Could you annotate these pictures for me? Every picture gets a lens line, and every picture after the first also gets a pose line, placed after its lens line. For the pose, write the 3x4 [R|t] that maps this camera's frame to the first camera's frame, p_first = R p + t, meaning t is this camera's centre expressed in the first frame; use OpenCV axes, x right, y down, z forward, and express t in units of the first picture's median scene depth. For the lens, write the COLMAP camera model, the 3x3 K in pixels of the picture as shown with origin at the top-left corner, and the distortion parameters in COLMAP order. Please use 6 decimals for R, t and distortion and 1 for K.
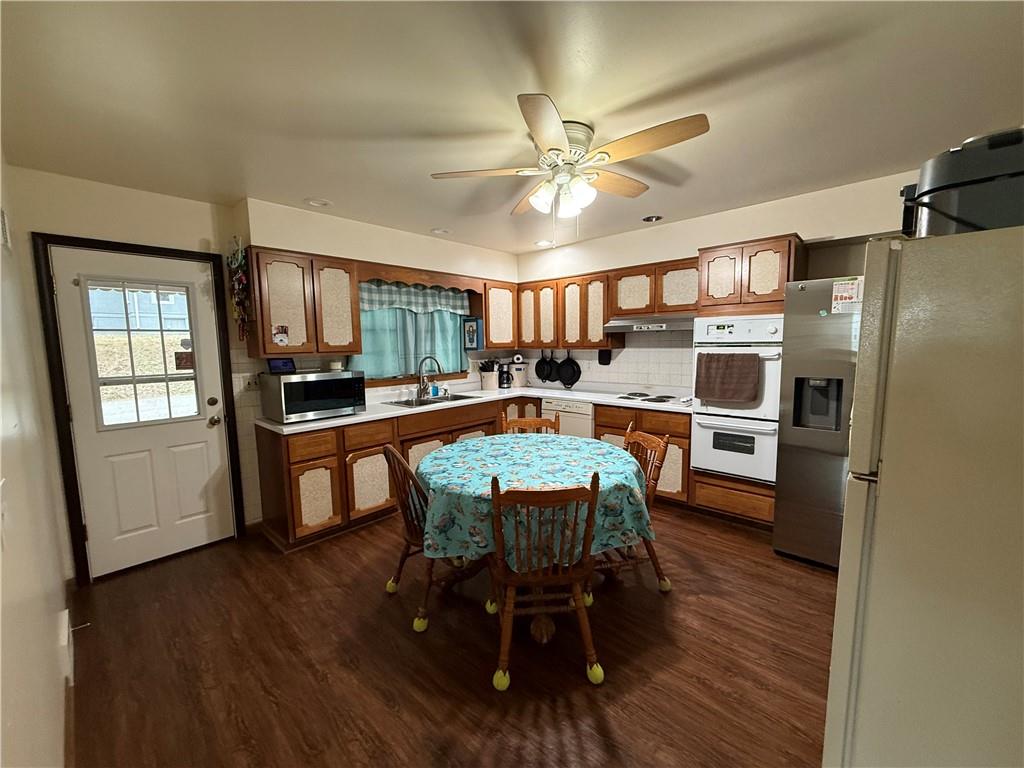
lens RADIAL K [[408.8, 0, 507.7], [0, 408.8, 386.4], [0, 0, 1]] dist [0.004255, 0.000130]
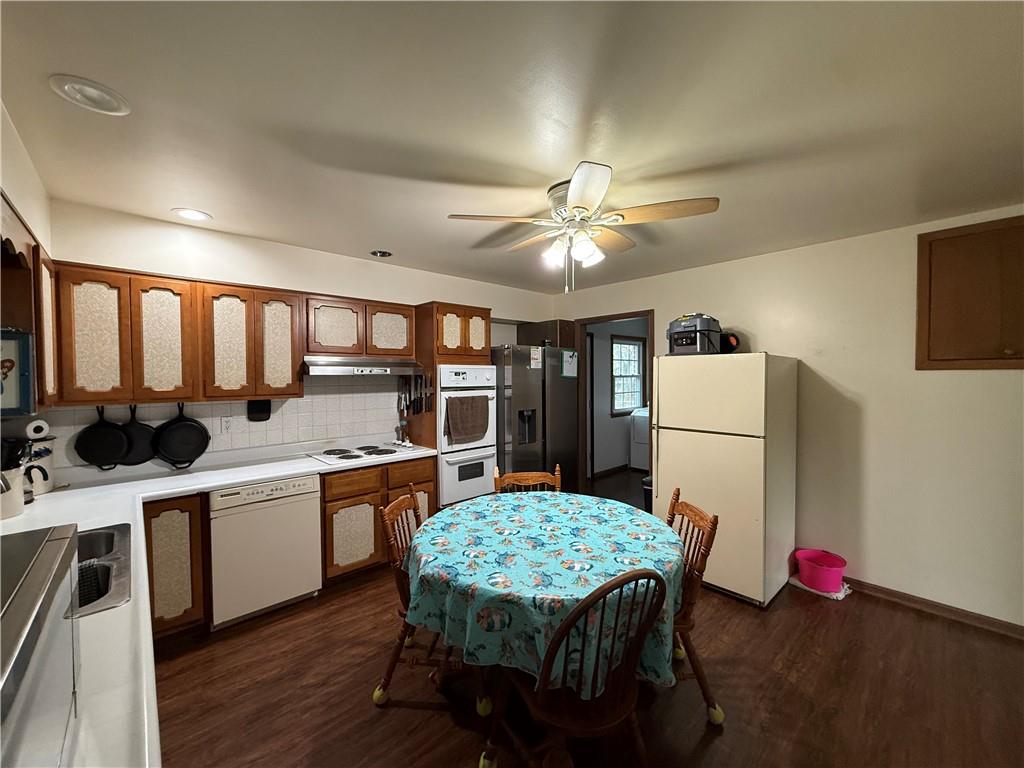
lens RADIAL K [[408.8, 0, 509.9], [0, 408.8, 382.5], [0, 0, 1]] dist [0.004255, 0.000130]
pose [[0.074959, -0.002500, 0.997183, -0.562740], [0.112744, 0.993606, -0.005984, -0.088250], [-0.990793, 0.112875, 0.074762, 0.701320]]
